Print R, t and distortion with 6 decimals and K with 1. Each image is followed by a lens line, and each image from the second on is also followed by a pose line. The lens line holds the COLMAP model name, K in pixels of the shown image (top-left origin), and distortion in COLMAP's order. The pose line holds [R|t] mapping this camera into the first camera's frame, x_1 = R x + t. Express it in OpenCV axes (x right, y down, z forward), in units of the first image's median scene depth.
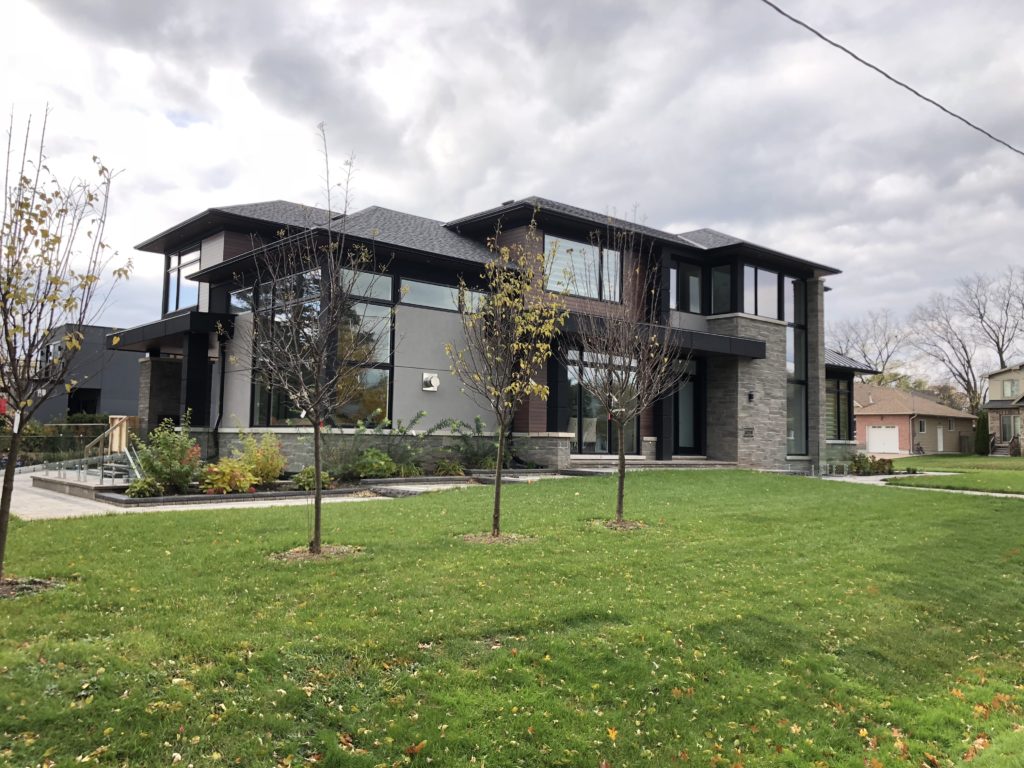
lens RADIAL K [[839.4, 0, 510.6], [0, 839.4, 380.7], [0, 0, 1]] dist [0.035351, -0.018248]
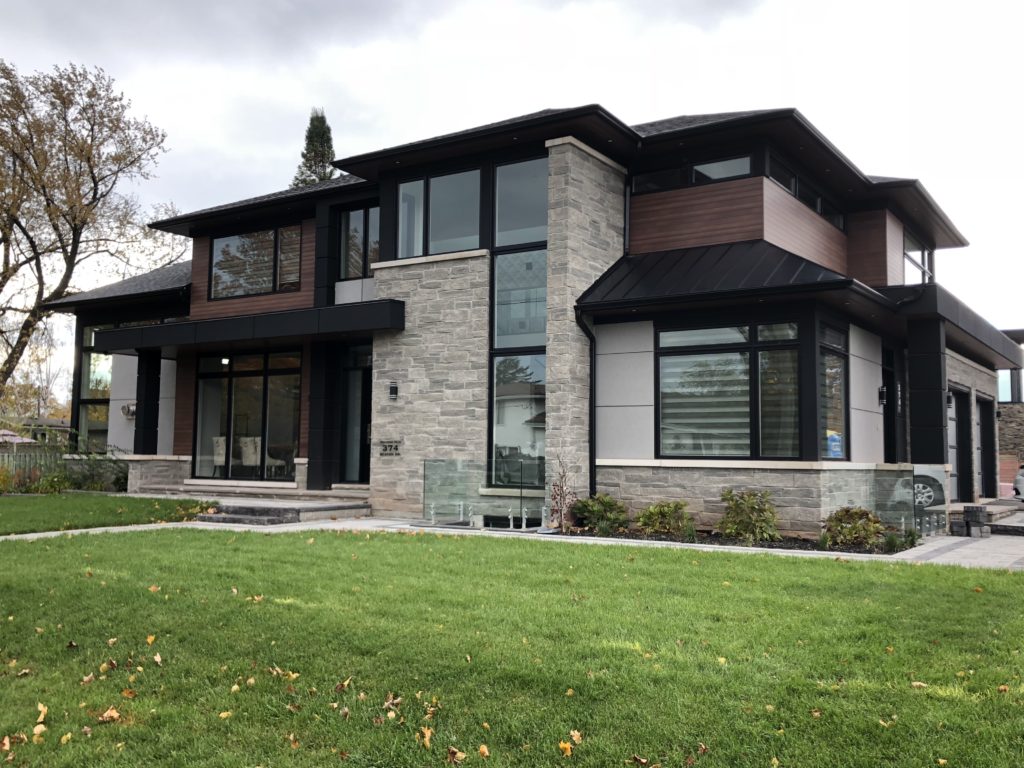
lens RADIAL K [[1014.5, 0, 512.0], [0, 1014.5, 384.0], [0, 0, 1]] dist [0.103758, -0.002874]
pose [[0.242470, -0.091956, -0.965791, 1.035858], [0.058379, 0.995077, -0.080088, 0.079465], [0.968401, -0.036963, 0.246645, 0.898307]]
